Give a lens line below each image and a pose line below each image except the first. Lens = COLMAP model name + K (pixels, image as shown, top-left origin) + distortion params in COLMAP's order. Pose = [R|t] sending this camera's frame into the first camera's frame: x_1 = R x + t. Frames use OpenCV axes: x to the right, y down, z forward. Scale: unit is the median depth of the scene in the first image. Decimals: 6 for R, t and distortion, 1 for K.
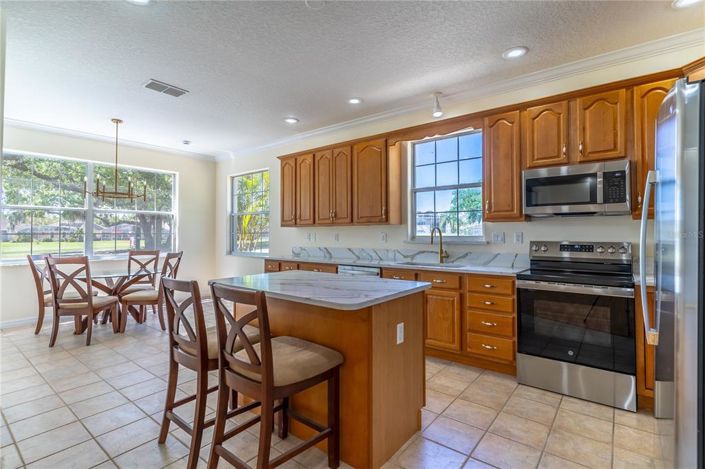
lens RADIAL K [[342.8, 0, 365.9], [0, 342.8, 231.1], [0, 0, 1]] dist [0.000159, -0.001537]
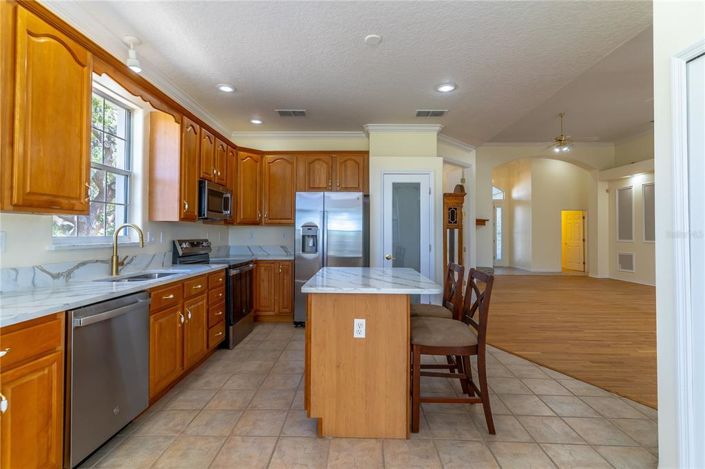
lens RADIAL K [[342.8, 0, 362.6], [0, 342.8, 235.9], [0, 0, 1]] dist [0.000159, -0.001537]
pose [[-0.600381, -0.018561, 0.799499, -0.668663], [-0.023991, 0.999699, 0.005193, -0.002343], [-0.799354, -0.016063, -0.600645, 1.059584]]
